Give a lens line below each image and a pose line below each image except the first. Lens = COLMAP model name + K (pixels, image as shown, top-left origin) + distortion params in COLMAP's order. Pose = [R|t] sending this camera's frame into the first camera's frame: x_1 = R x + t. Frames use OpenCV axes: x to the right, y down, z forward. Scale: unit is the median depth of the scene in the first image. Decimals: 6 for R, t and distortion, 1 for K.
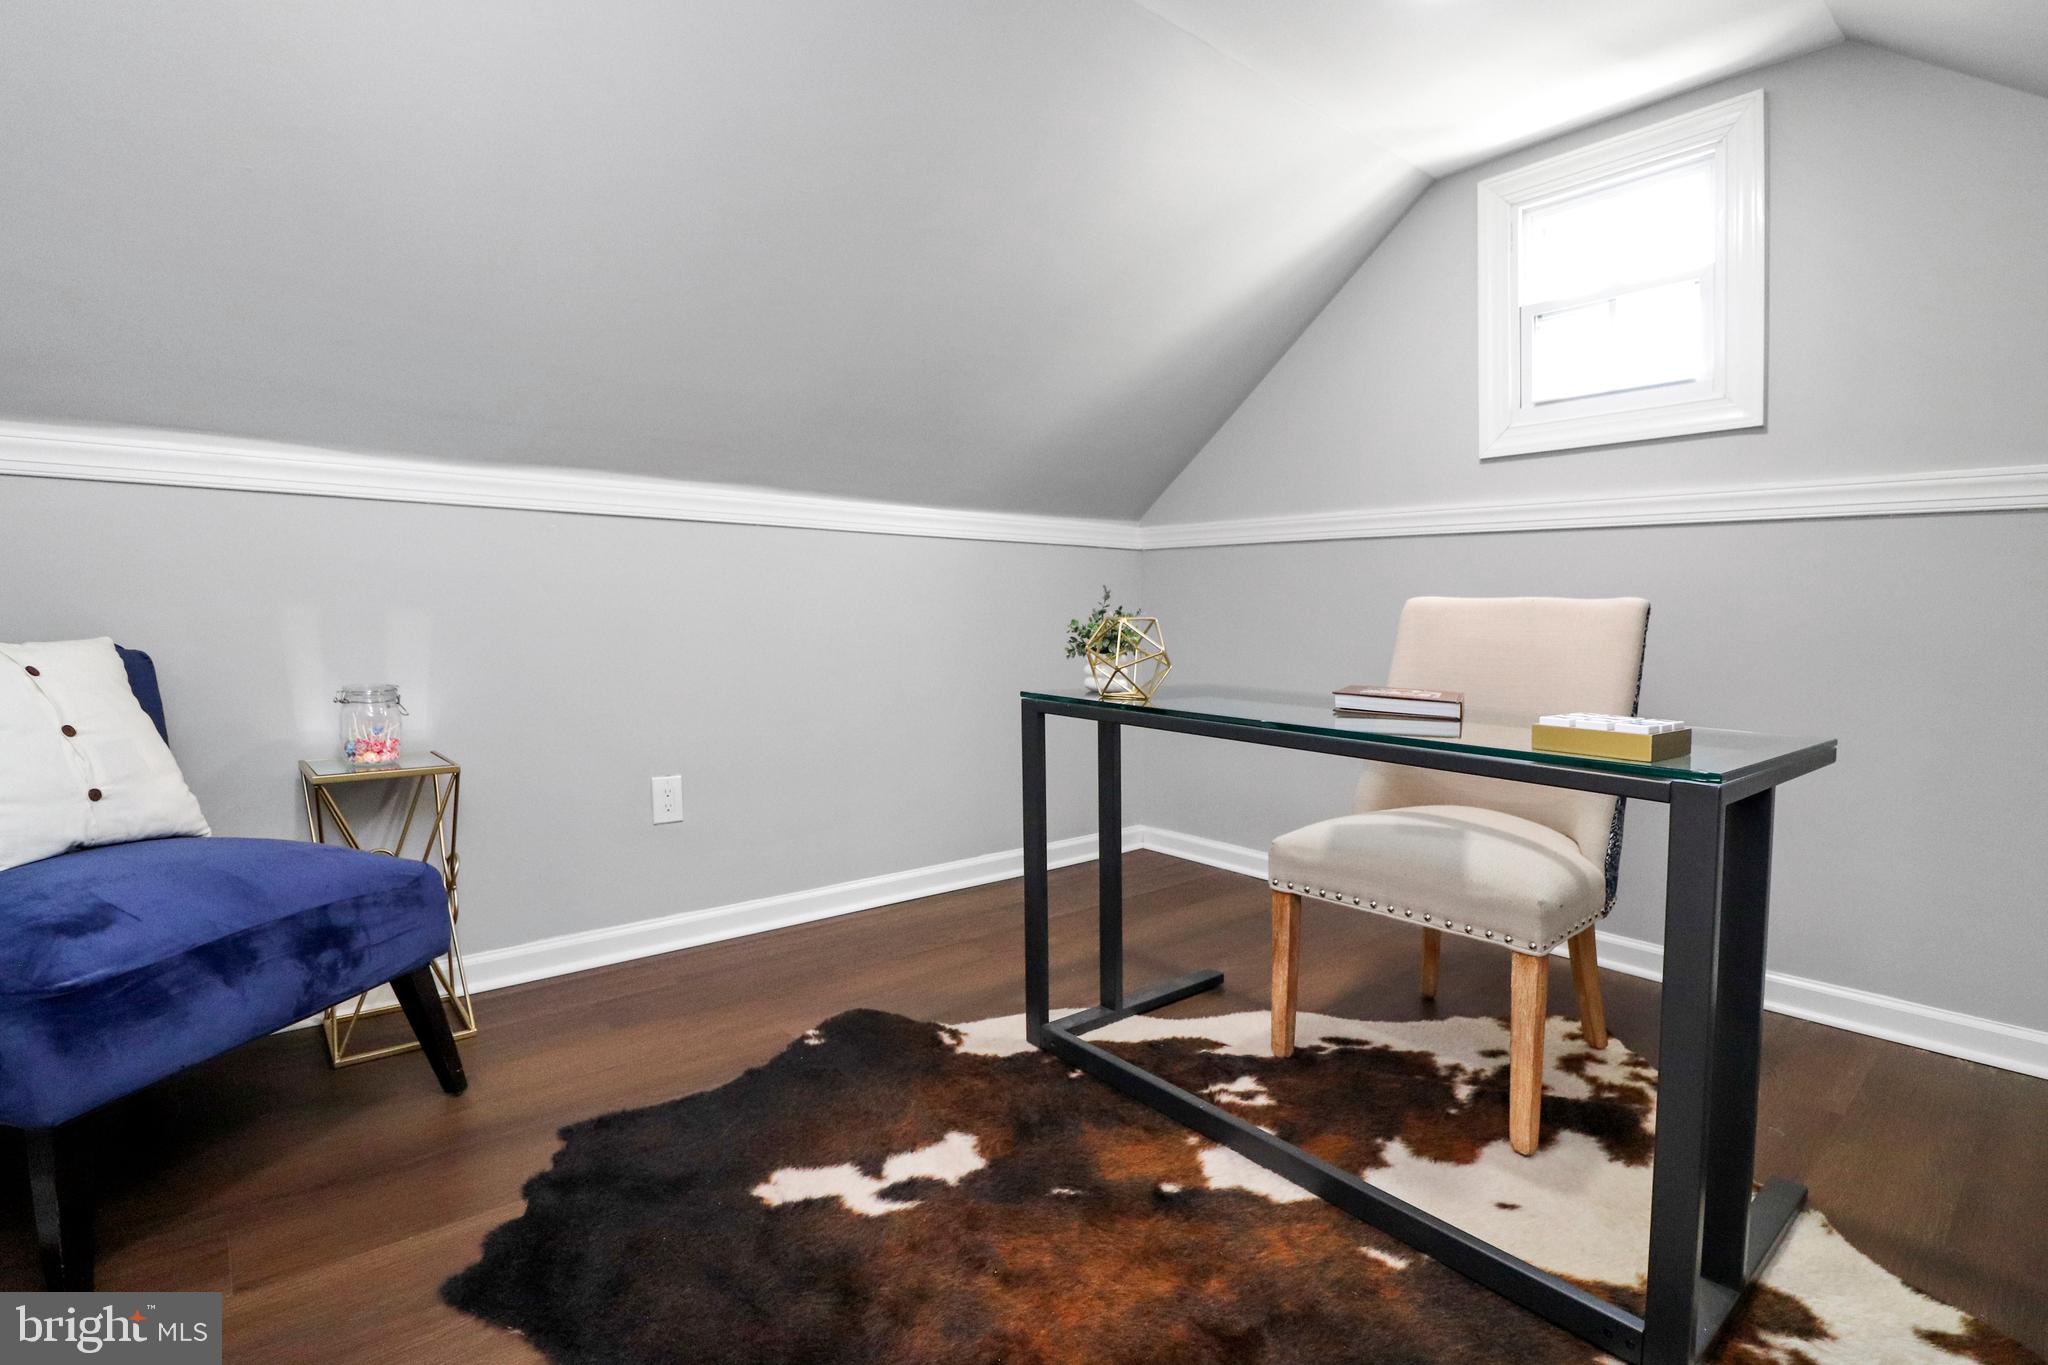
lens RADIAL K [[962.8, 0, 1024.0], [0, 962.8, 682.5], [0, 0, 1]] dist [-0.030272, 0.000044]
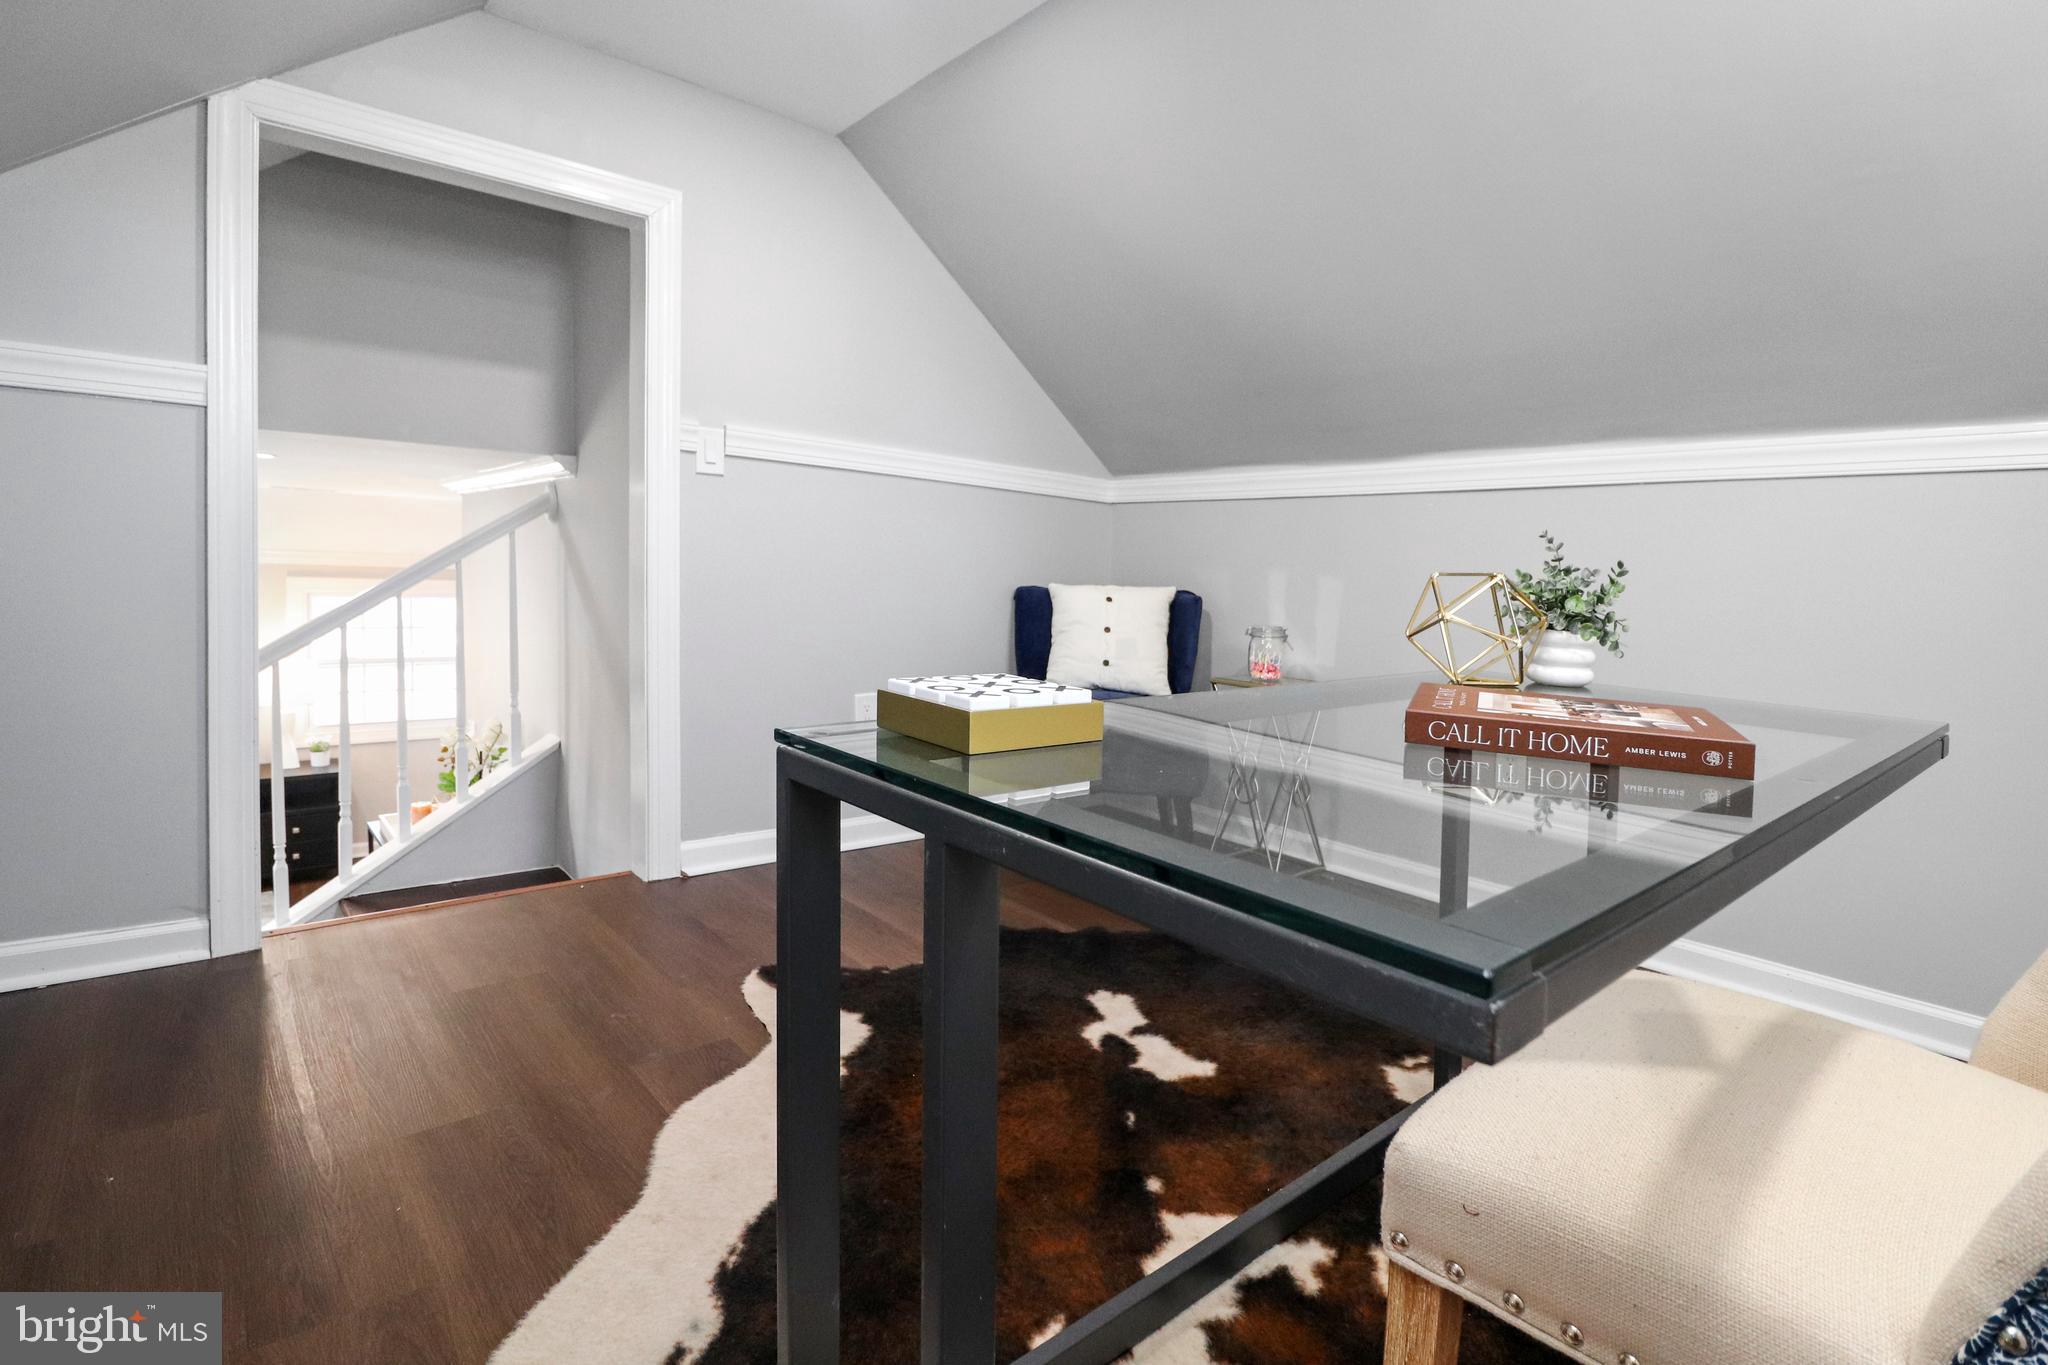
lens RADIAL K [[969.0, 0, 1033.5], [0, 969.0, 668.5], [0, 0, 1]] dist [-0.011190, -0.001125]
pose [[0.012829, 0.096992, -0.995202, 1.026468], [-0.105665, 0.989843, 0.095108, -0.045716], [0.994319, 0.103937, 0.022948, 0.798045]]
